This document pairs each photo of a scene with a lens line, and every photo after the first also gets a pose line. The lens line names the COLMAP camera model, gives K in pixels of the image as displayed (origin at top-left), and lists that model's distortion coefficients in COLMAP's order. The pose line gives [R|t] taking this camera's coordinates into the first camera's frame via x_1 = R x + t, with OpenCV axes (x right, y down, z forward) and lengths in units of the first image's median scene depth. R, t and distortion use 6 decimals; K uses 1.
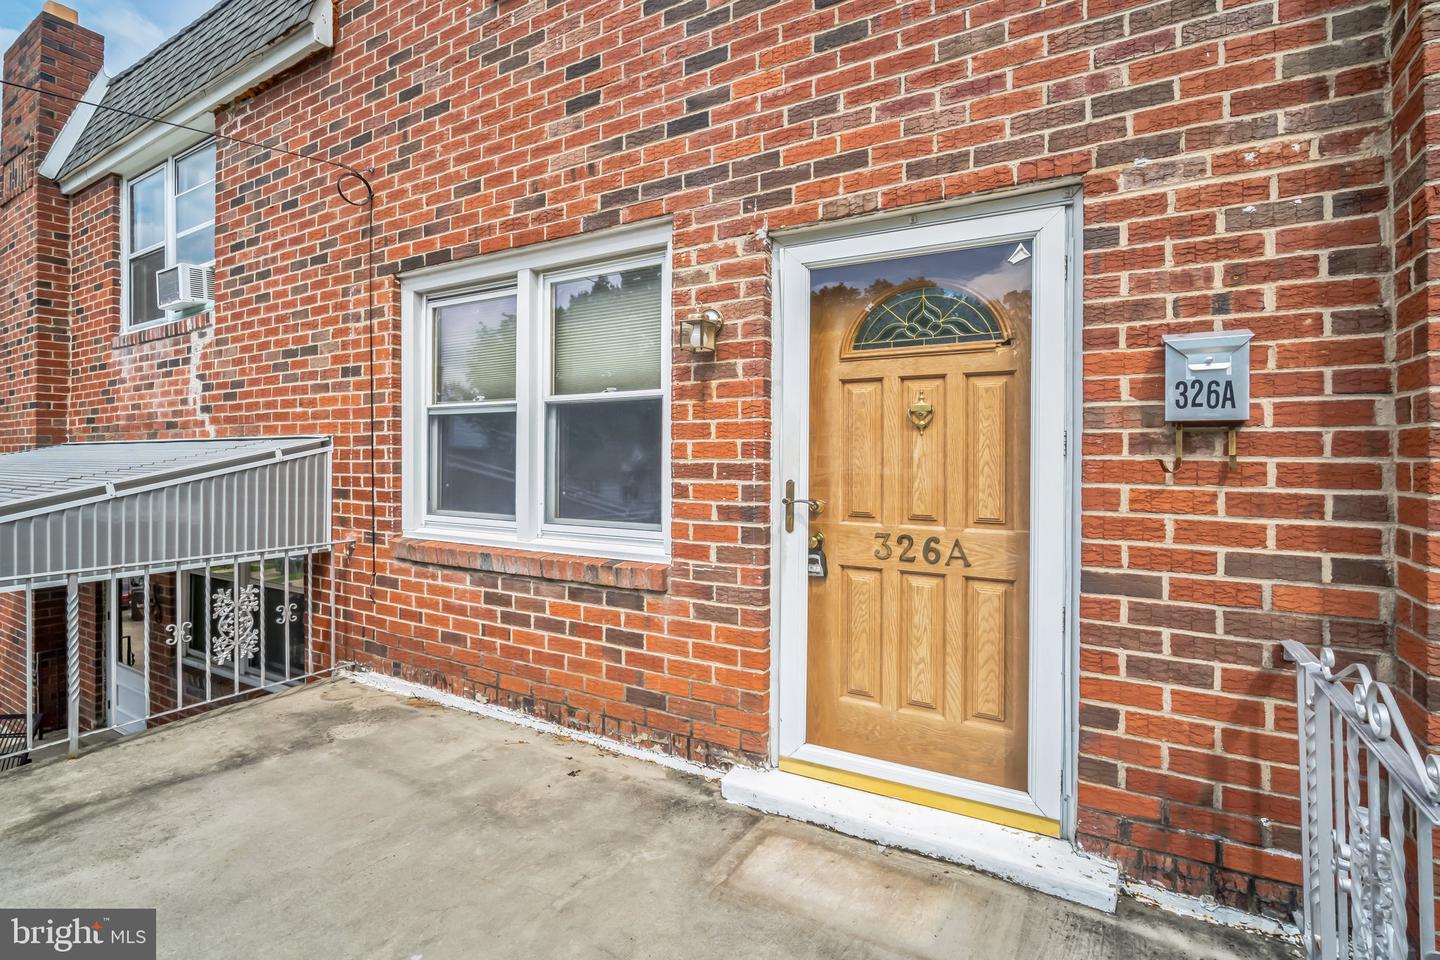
lens RADIAL K [[642.6, 0, 757.3], [0, 642.6, 450.0], [0, 0, 1]] dist [-0.000212, 0.000546]
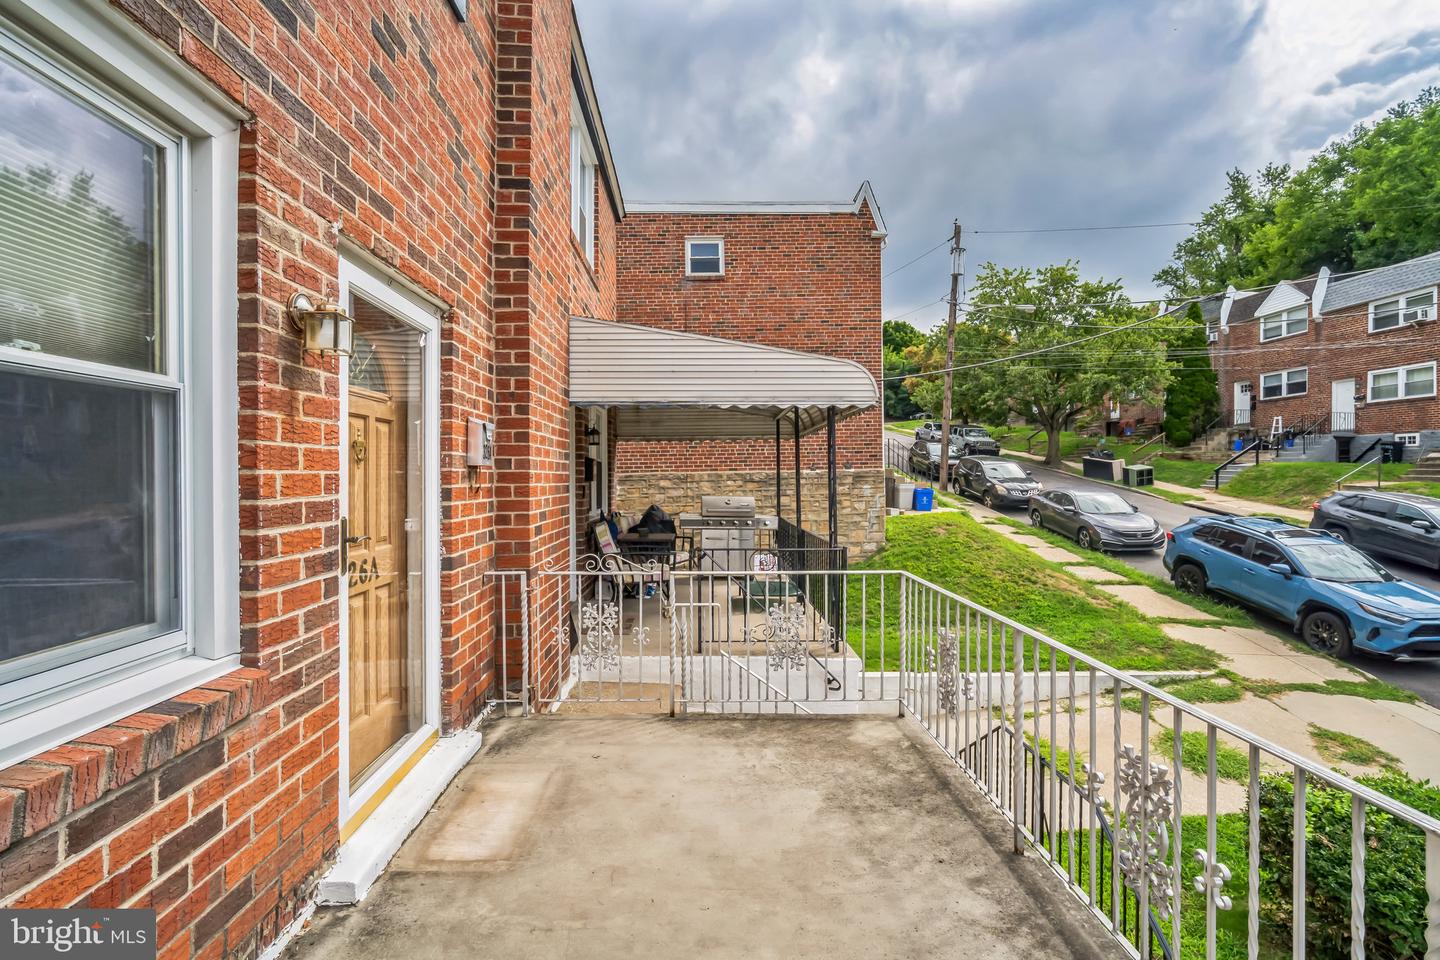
lens RADIAL K [[642.6, 0, 721.9], [0, 642.6, 480.0], [0, 0, 1]] dist [-0.000212, 0.000546]
pose [[-0.483869, -0.005322, 0.875124, -0.951281], [-0.000580, 0.999983, 0.005761, -0.010032], [-0.875140, 0.002280, -0.483864, 0.932562]]
